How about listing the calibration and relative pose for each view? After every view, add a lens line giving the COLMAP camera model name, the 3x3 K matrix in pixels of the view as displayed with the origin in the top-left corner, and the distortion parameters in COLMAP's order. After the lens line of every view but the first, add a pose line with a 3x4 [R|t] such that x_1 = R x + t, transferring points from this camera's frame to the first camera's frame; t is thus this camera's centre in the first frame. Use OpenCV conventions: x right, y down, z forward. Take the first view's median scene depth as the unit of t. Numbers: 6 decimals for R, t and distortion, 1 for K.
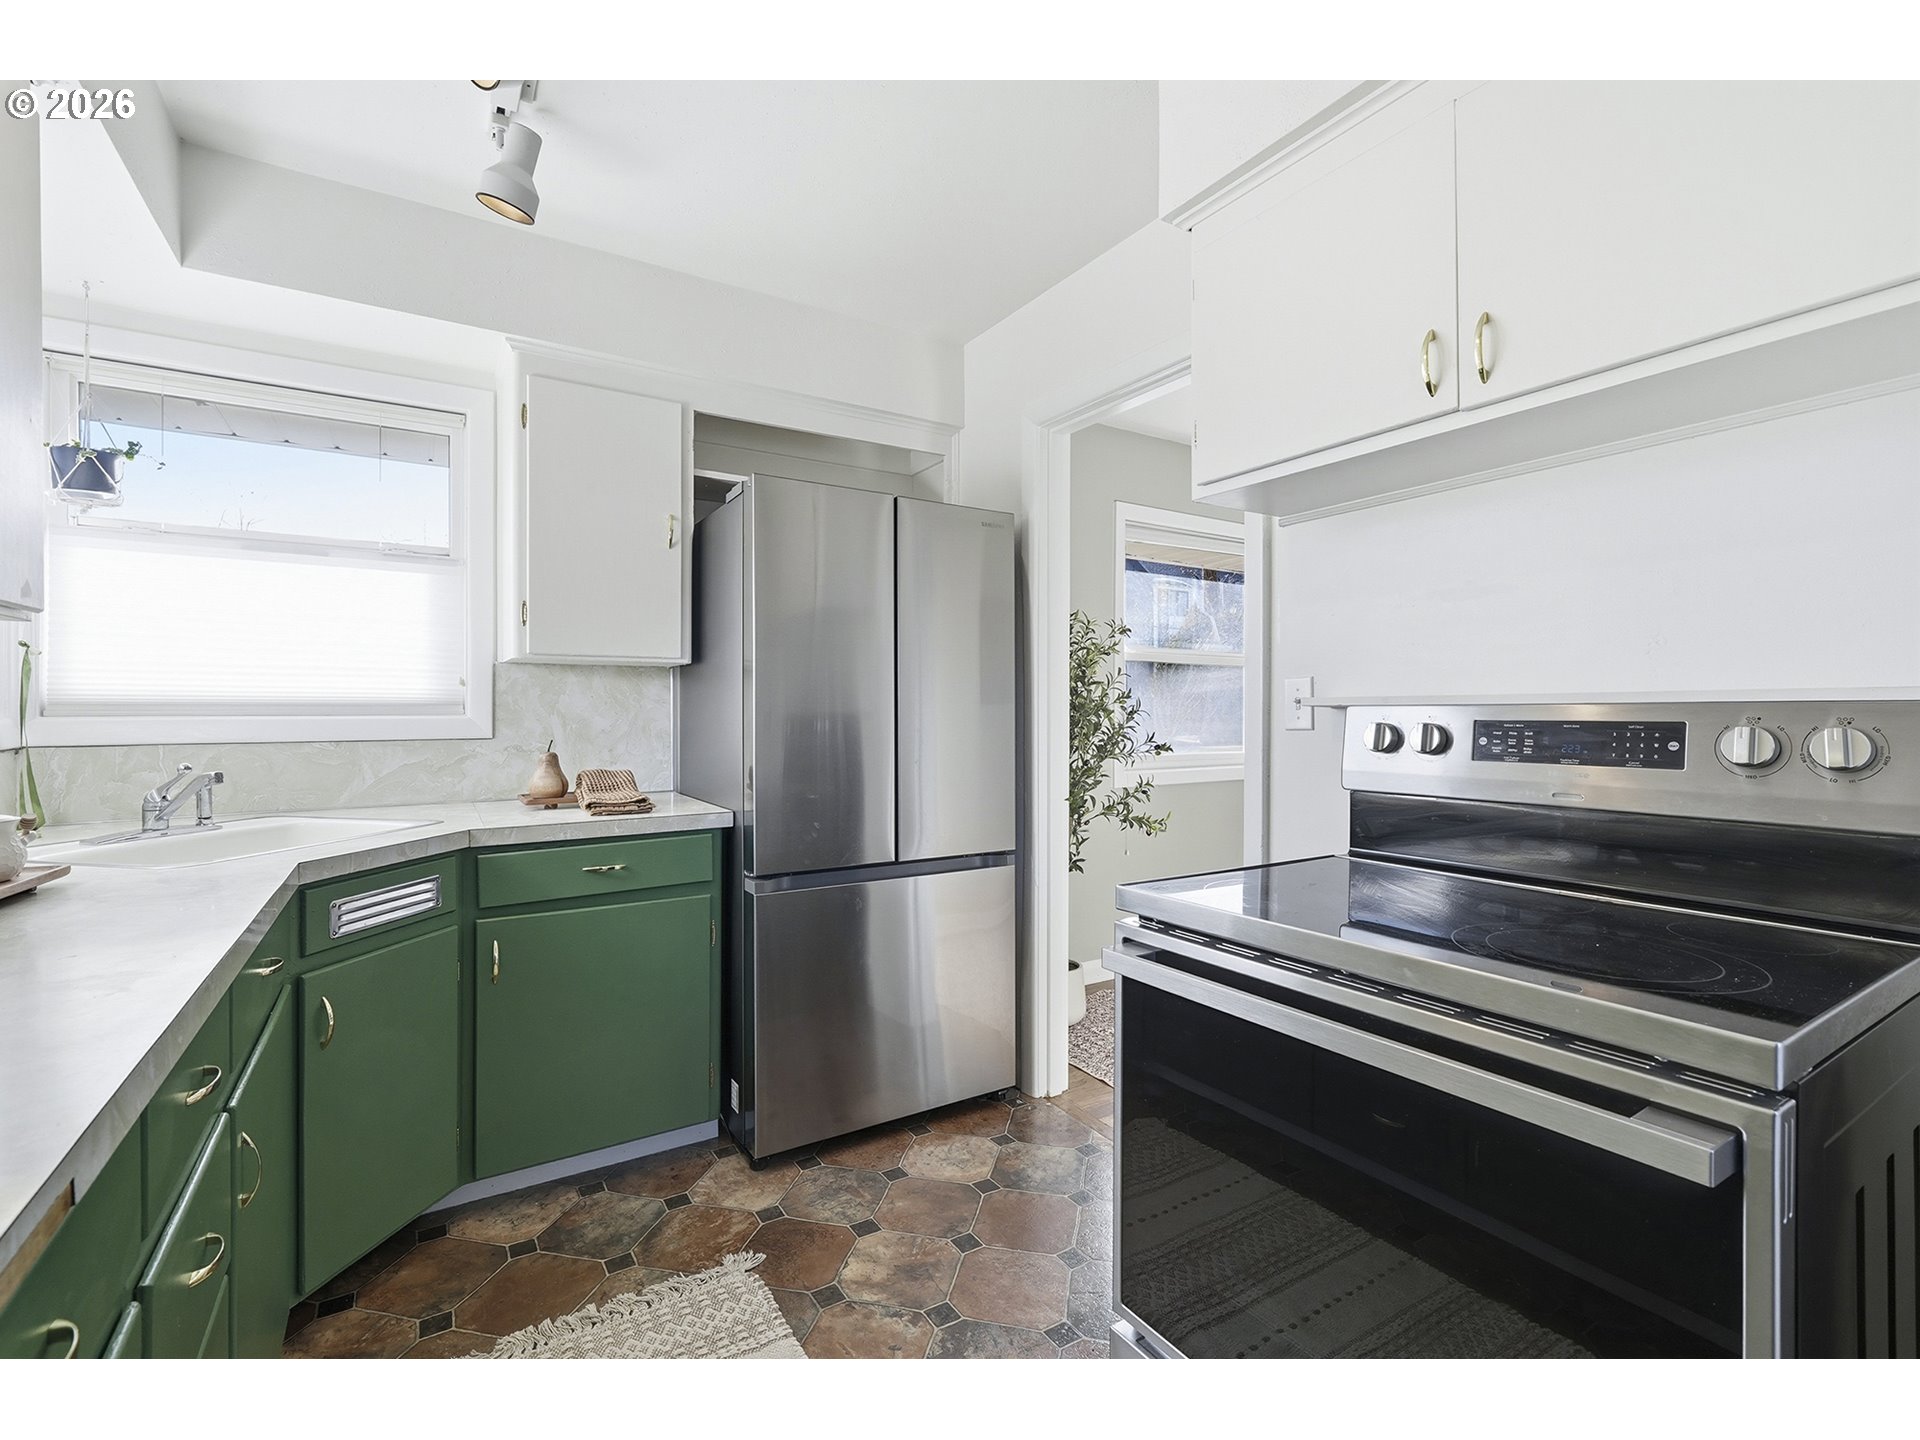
lens RADIAL K [[867.3, 0, 962.1], [0, 867.3, 716.9], [0, 0, 1]] dist [-0.003339, 0.002496]
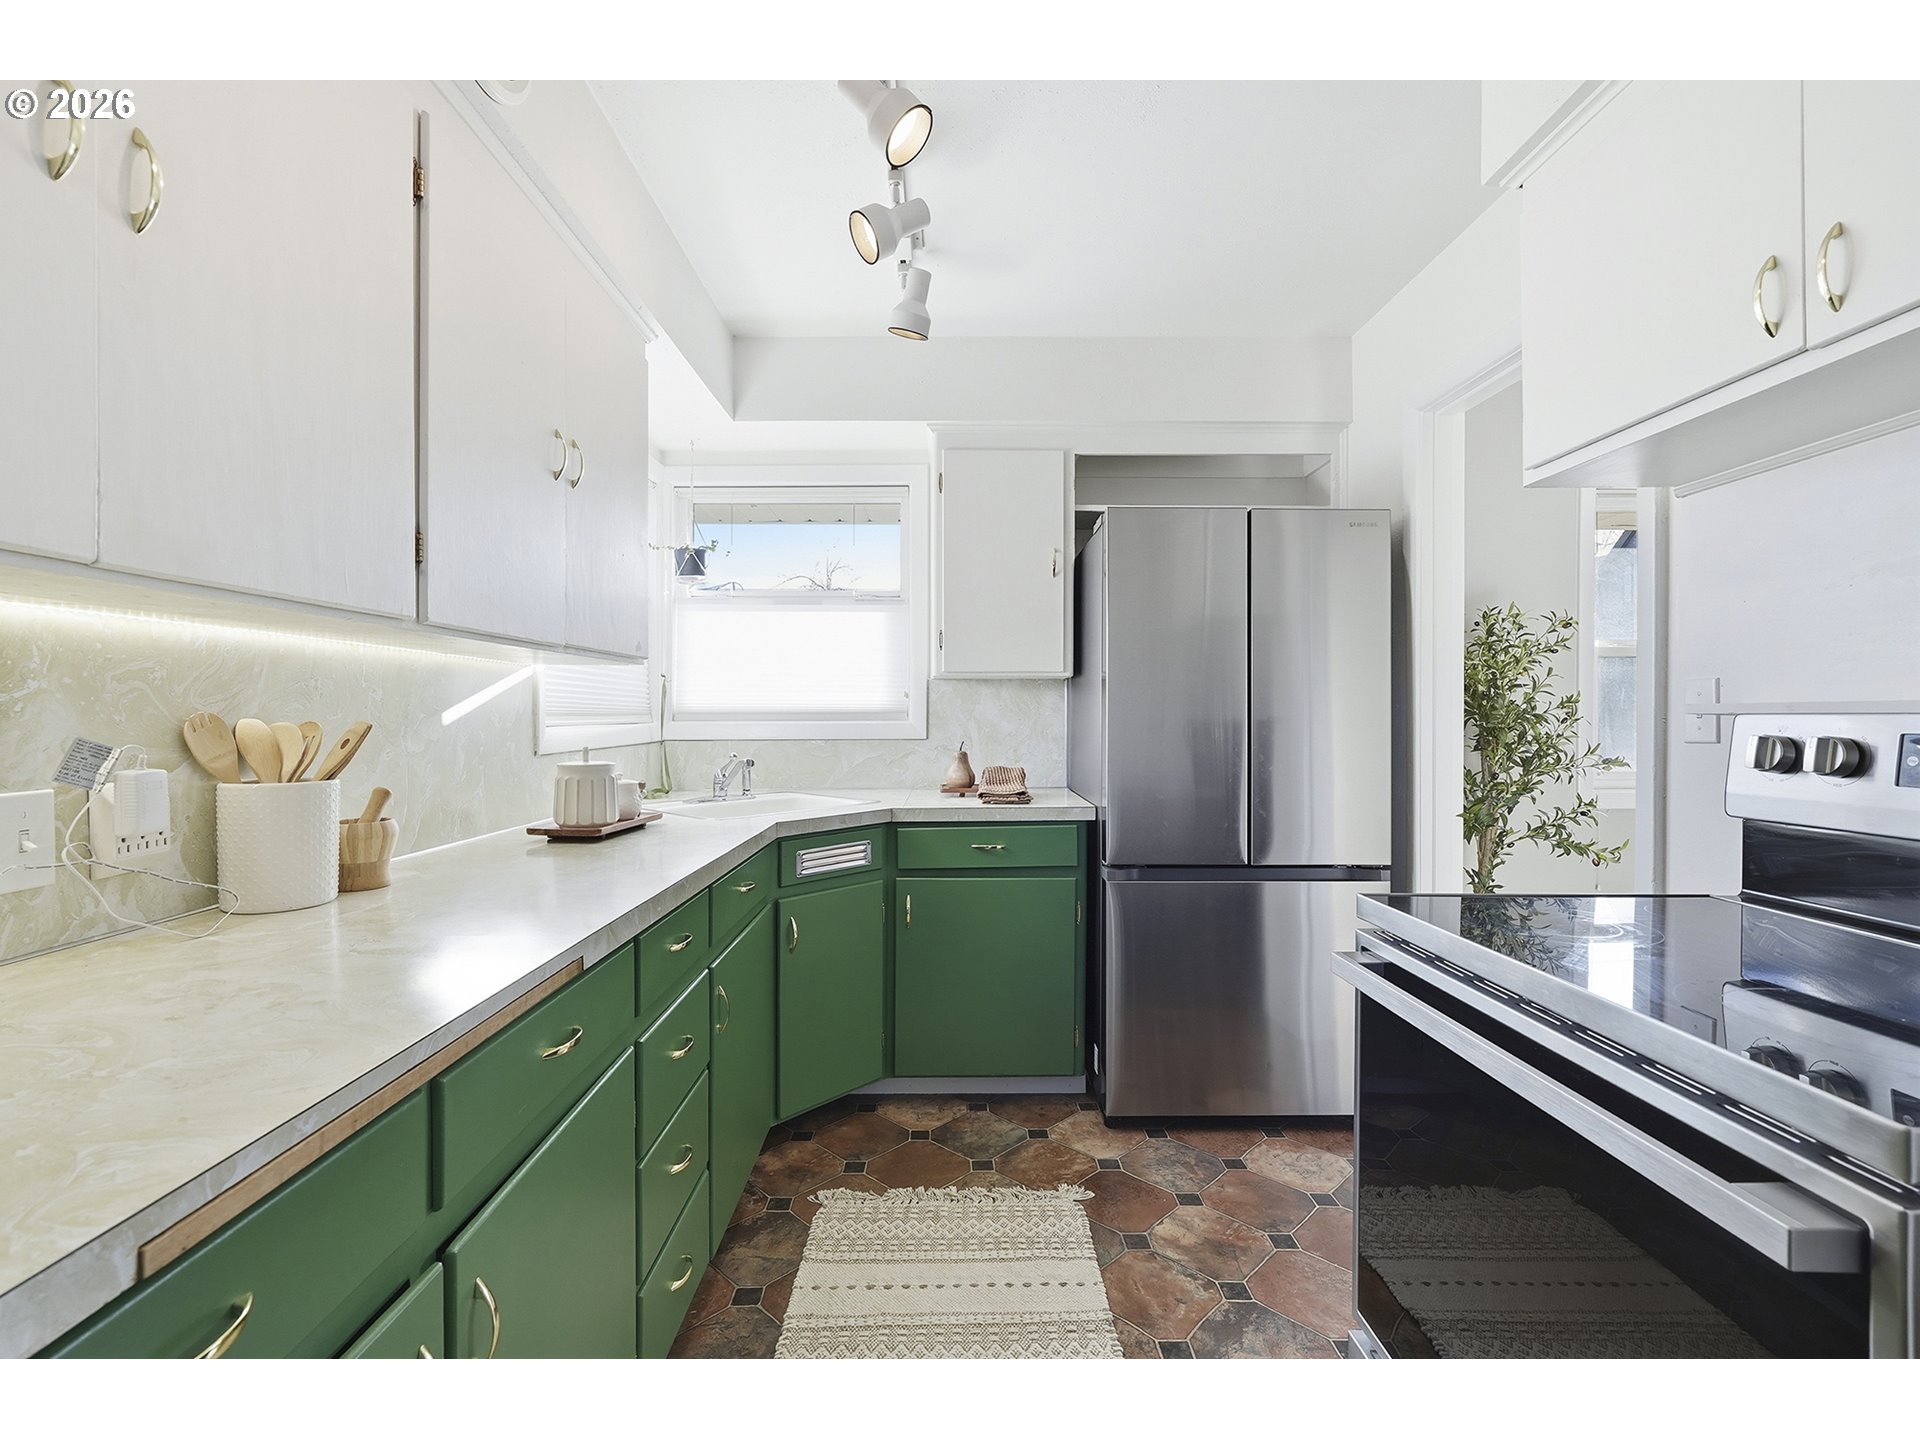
lens RADIAL K [[867.3, 0, 958.4], [0, 867.3, 720.5], [0, 0, 1]] dist [-0.003339, 0.002496]
pose [[0.850098, 0.003314, -0.526614, 0.211088], [-0.003890, 0.999992, 0.000013, -0.003537], [0.526610, 0.002037, 0.850105, -0.065875]]
